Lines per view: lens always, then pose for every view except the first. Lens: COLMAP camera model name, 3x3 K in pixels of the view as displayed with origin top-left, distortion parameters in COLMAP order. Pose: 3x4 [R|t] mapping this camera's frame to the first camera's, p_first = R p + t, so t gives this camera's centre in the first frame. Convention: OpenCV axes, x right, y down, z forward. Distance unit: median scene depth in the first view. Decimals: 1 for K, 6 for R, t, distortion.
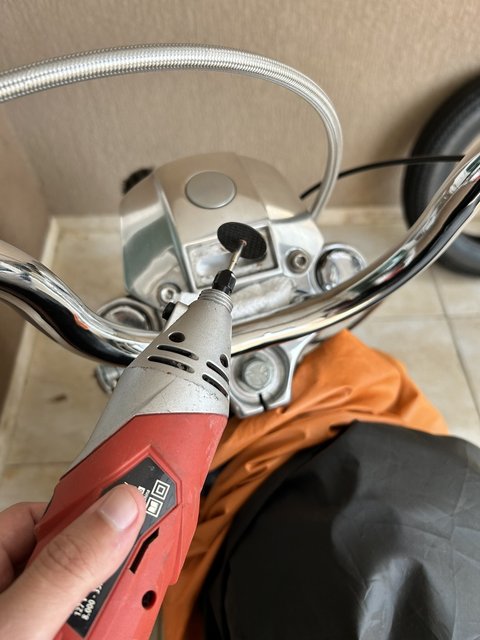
lens RADIAL K [[481.4, 0, 240.4], [0, 481.4, 309.6], [0, 0, 1]] dist [-0.004402, -0.010090]
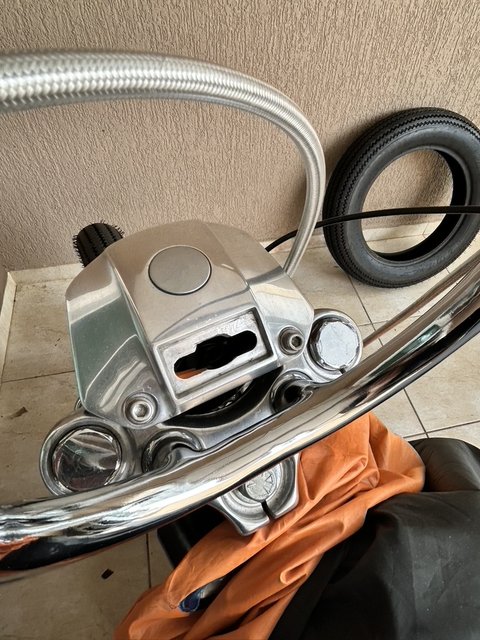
lens RADIAL K [[414.8, 0, 250.6], [0, 414.8, 317.1], [0, 0, 1]] dist [-0.021112, 0.000076]
pose [[0.983732, -0.106827, 0.144425, -0.050687], [0.111327, 0.993508, -0.023423, -0.129494], [-0.140985, 0.039120, 0.989239, 0.280251]]
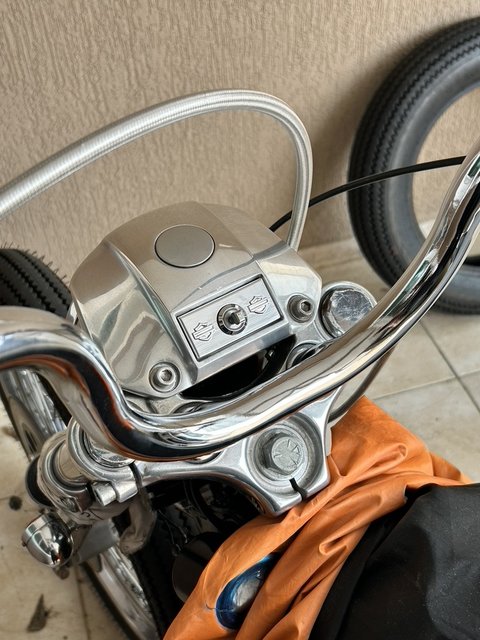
lens RADIAL K [[756.6, 0, 240.0], [0, 756.6, 320.0], [0, 0, 1]] dist [0.022757, -0.019838]
pose [[0.966926, -0.198420, 0.160260, -0.192541], [0.220417, 0.966213, -0.133601, 0.069412], [-0.128336, 0.164506, 0.977992, -0.258609]]
